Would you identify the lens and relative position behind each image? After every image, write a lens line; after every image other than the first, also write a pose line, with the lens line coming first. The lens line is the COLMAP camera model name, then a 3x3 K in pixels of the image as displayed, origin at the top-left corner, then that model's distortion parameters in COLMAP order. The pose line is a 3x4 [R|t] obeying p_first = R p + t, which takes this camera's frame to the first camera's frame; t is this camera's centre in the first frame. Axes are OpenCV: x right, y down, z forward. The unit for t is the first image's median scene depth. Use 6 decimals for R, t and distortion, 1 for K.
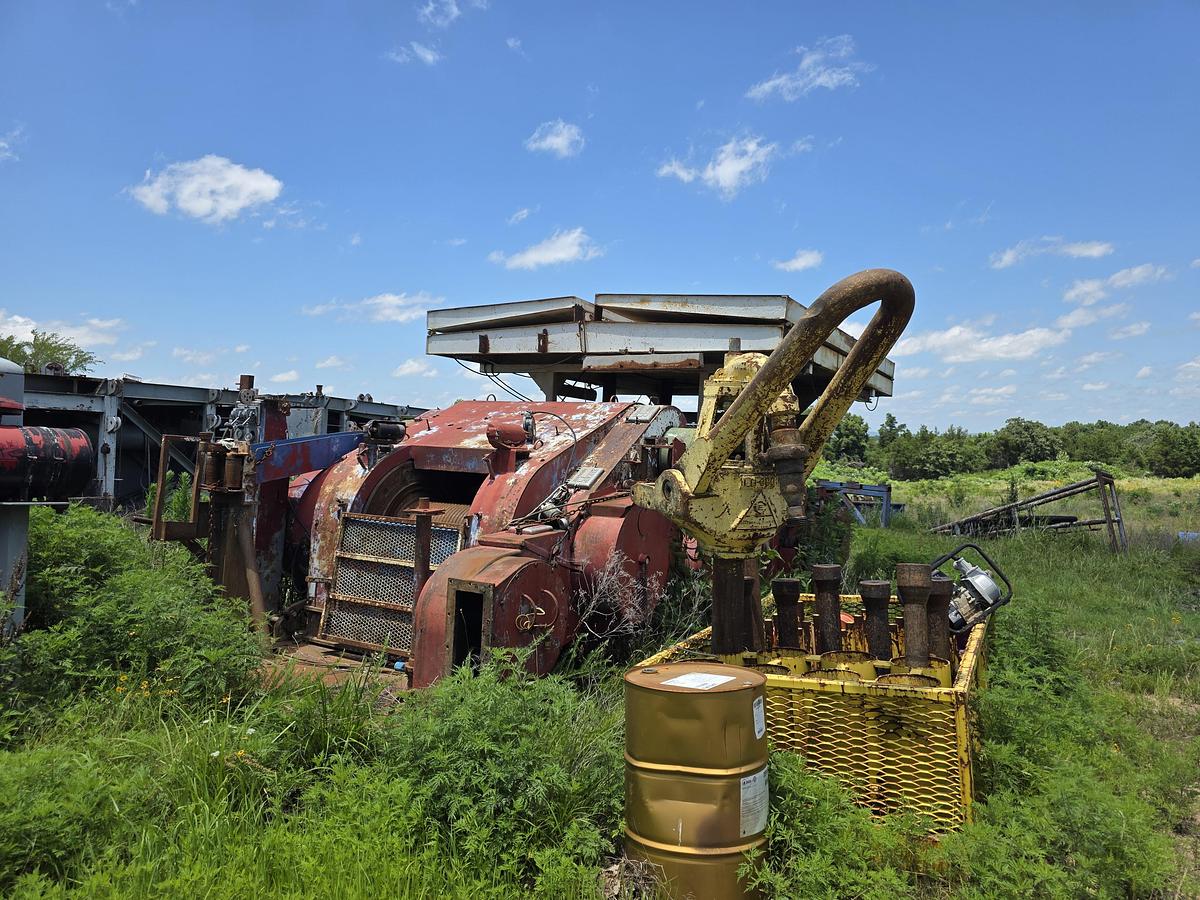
lens RADIAL K [[911.7, 0, 626.9], [0, 911.7, 426.8], [0, 0, 1]] dist [0.063570, -0.103912]
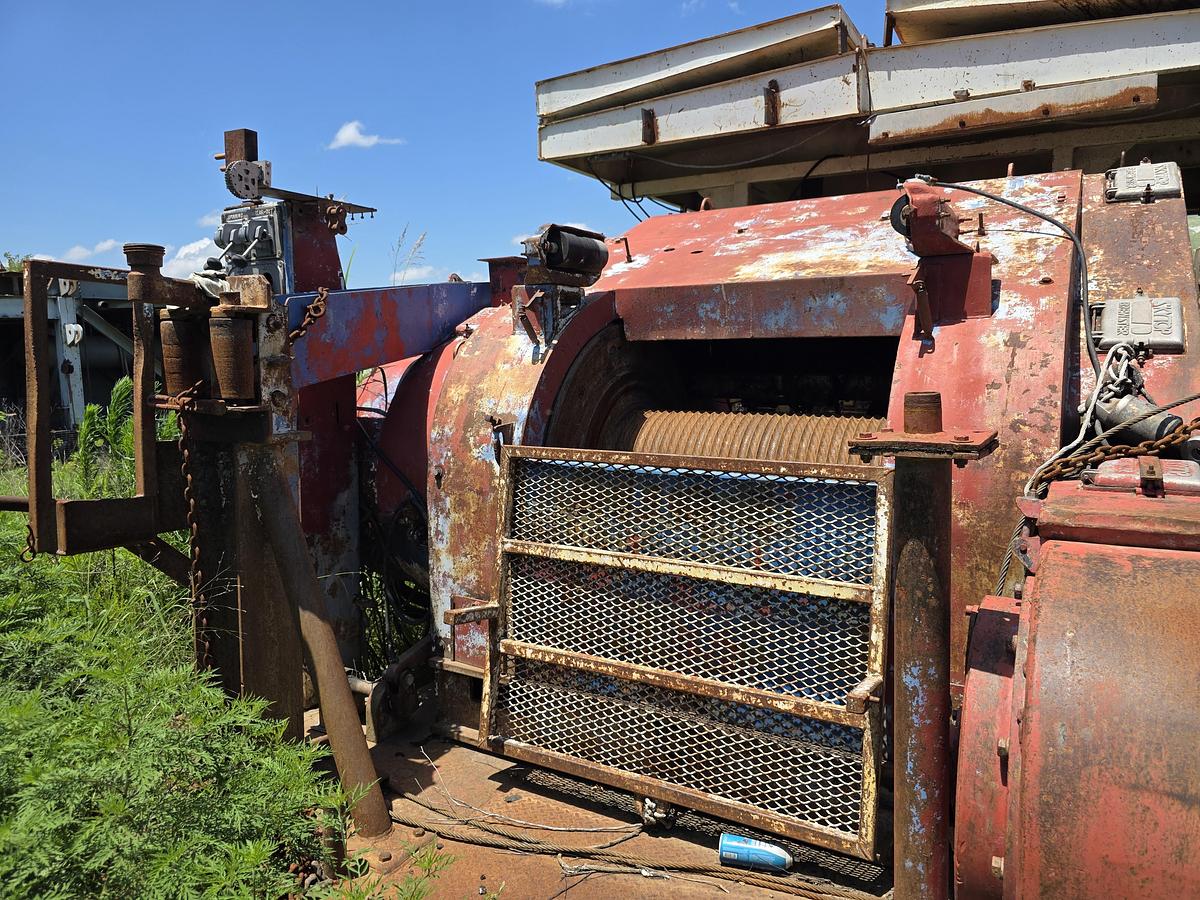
lens RADIAL K [[861.6, 0, 598.3], [0, 861.6, 451.8], [0, 0, 1]] dist [0.072563, -0.086126]
pose [[0.998380, -0.054879, -0.015023, -0.257970], [0.056418, 0.989044, 0.136416, 0.043805], [0.007372, -0.137043, 0.990538, 0.600701]]
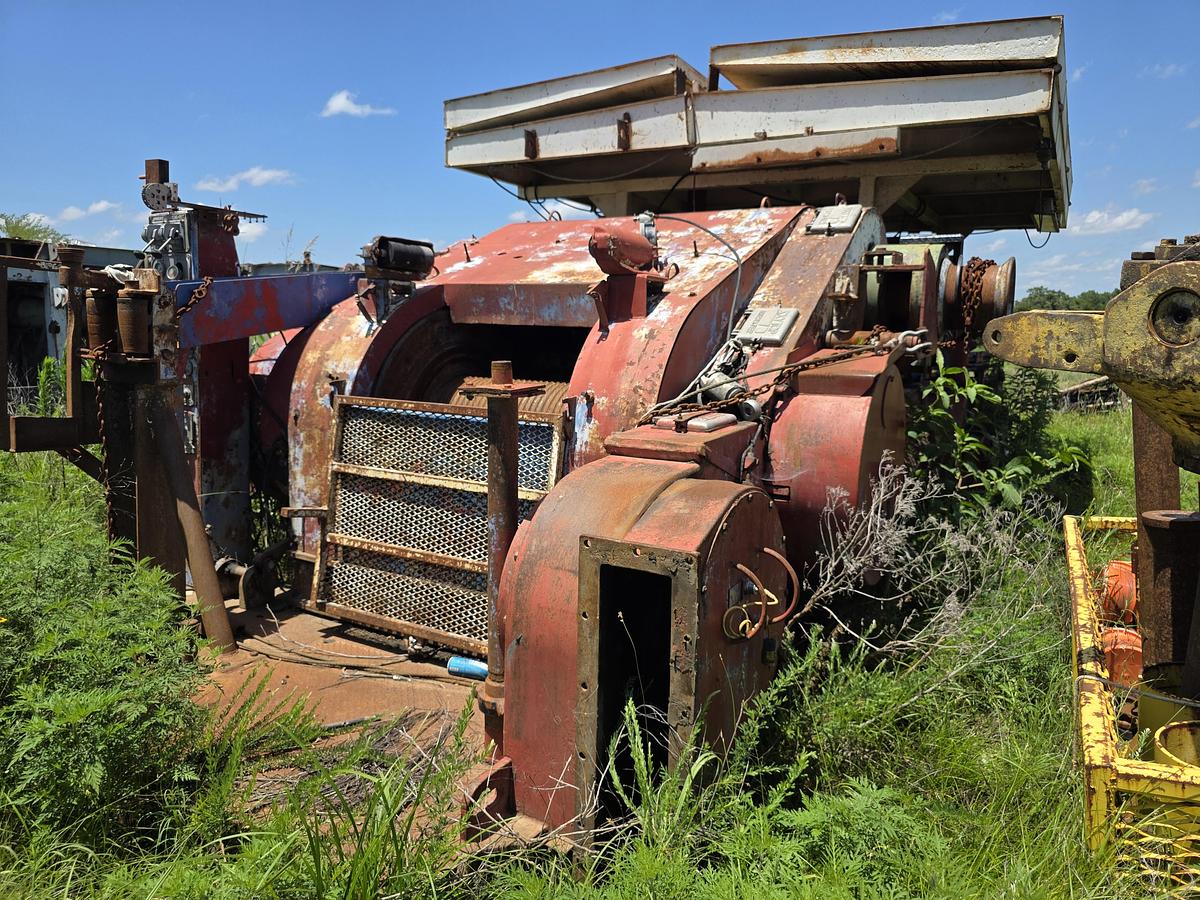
lens RADIAL K [[879.2, 0, 600.0], [0, 879.2, 450.0], [0, 0, 1]] dist [0.065153, -0.079418]
pose [[0.999647, -0.017696, -0.019838, -0.131430], [0.020548, 0.987821, 0.154234, 0.043394], [0.016867, -0.154587, 0.987835, 0.436761]]
